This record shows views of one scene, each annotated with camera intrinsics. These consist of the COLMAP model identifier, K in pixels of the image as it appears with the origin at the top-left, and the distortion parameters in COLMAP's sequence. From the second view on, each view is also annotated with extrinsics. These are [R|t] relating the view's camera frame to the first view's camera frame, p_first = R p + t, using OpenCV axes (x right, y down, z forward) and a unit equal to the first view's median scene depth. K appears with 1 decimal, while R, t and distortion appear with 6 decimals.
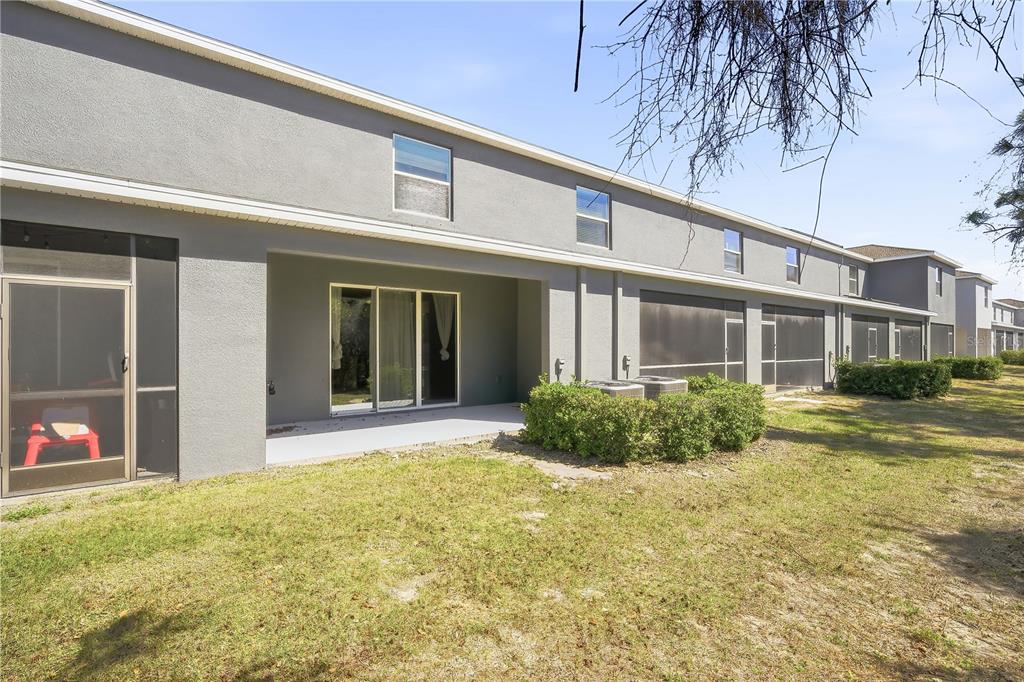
lens RADIAL K [[435.1, 0, 512.0], [0, 435.1, 341.0], [0, 0, 1]] dist [-0.008805, -0.000413]
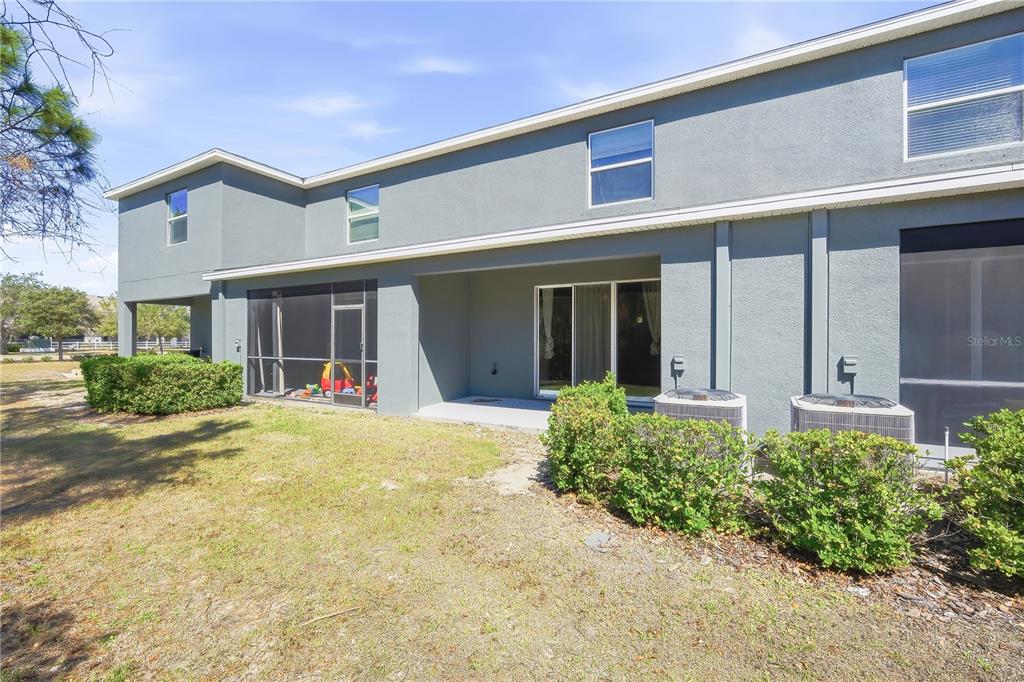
lens RADIAL K [[435.1, 0, 512.0], [0, 435.1, 341.0], [0, 0, 1]] dist [-0.008805, -0.000413]
pose [[0.438230, 0.004884, -0.898849, 0.763915], [0.006830, 0.999938, 0.008764, 0.007986], [0.898837, -0.009980, 0.438170, 0.496074]]
